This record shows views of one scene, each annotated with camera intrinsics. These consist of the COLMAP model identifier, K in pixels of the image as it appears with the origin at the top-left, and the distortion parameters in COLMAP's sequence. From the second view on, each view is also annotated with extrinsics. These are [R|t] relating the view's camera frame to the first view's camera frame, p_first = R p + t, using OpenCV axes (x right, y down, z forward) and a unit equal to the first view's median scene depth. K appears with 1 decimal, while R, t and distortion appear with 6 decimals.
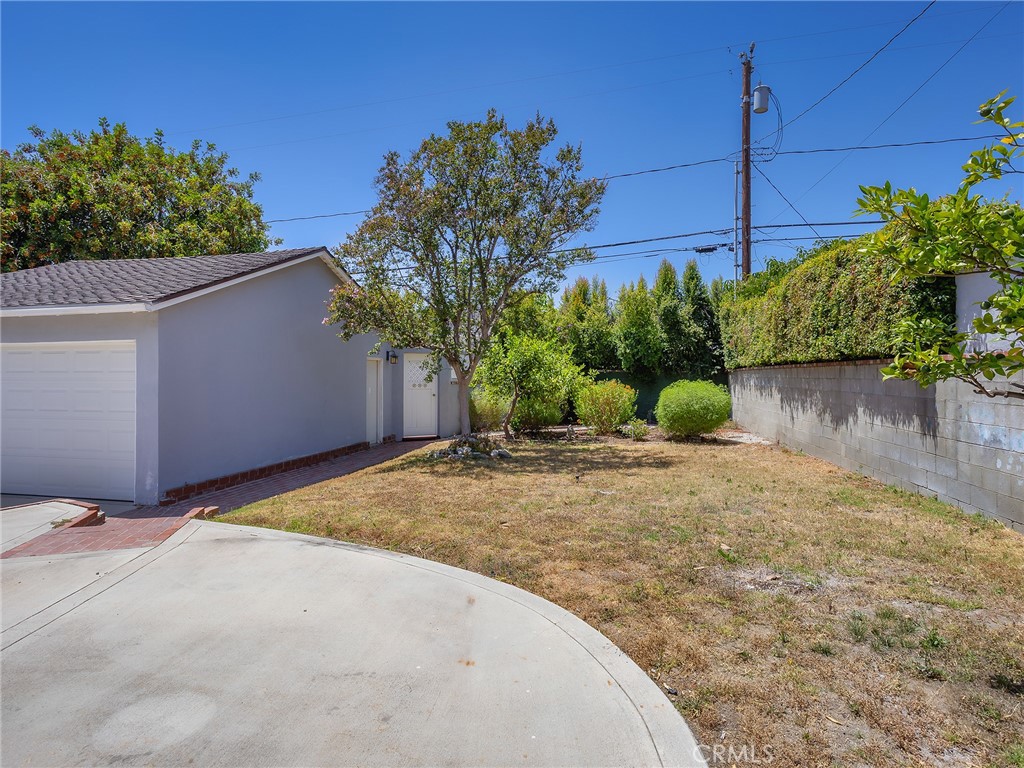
lens RADIAL K [[576.6, 0, 512.0], [0, 576.6, 384.0], [0, 0, 1]] dist [-0.069590, 0.047560]
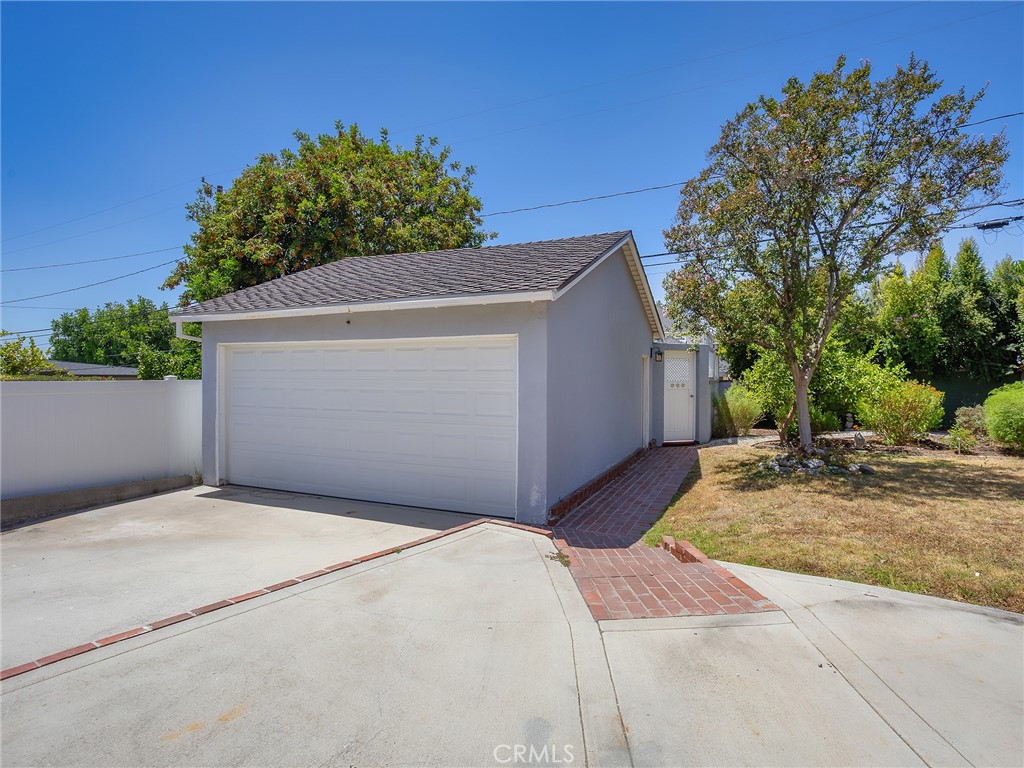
lens RADIAL K [[576.6, 0, 512.0], [0, 576.6, 384.0], [0, 0, 1]] dist [-0.069590, 0.047560]
pose [[0.979150, 0.006372, -0.203041, -0.252831], [-0.005505, 0.999973, 0.004837, -0.002725], [0.203066, -0.003618, 0.979158, 0.064234]]
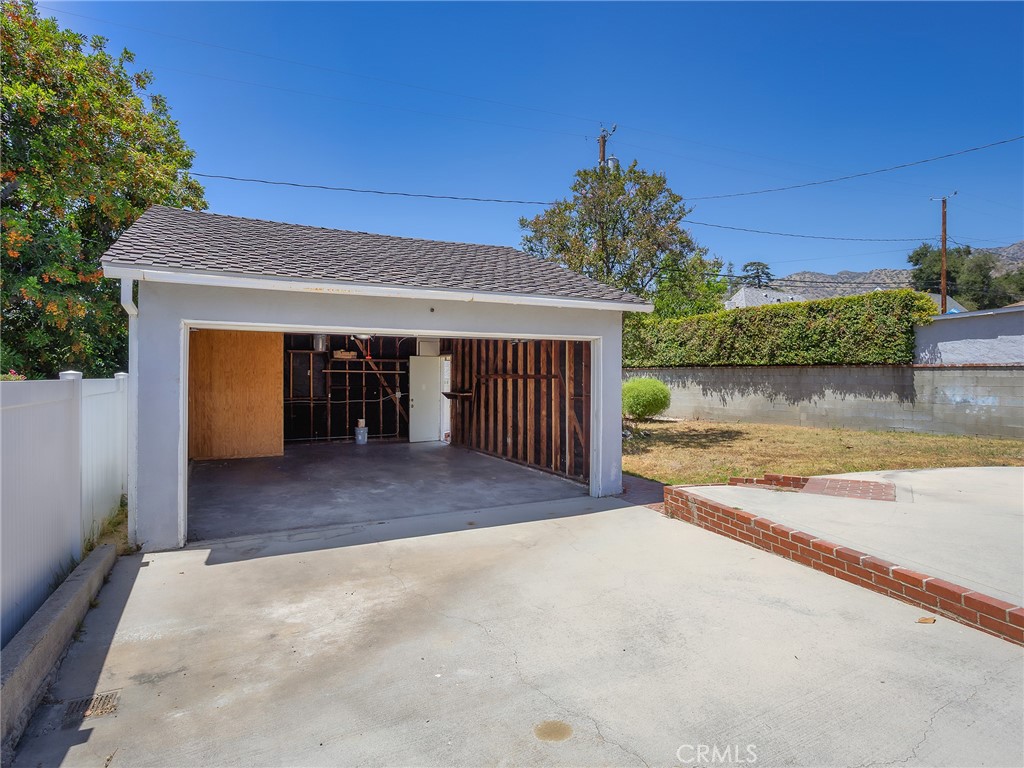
lens RADIAL K [[569.0, 0, 512.0], [0, 569.0, 384.0], [0, 0, 1]] dist [-0.015513, 0.000234]
pose [[0.764029, -0.009411, 0.645113, -0.749250], [0.008745, 0.999953, 0.004230, 0.001577], [-0.645122, 0.002410, 0.764076, 0.159187]]
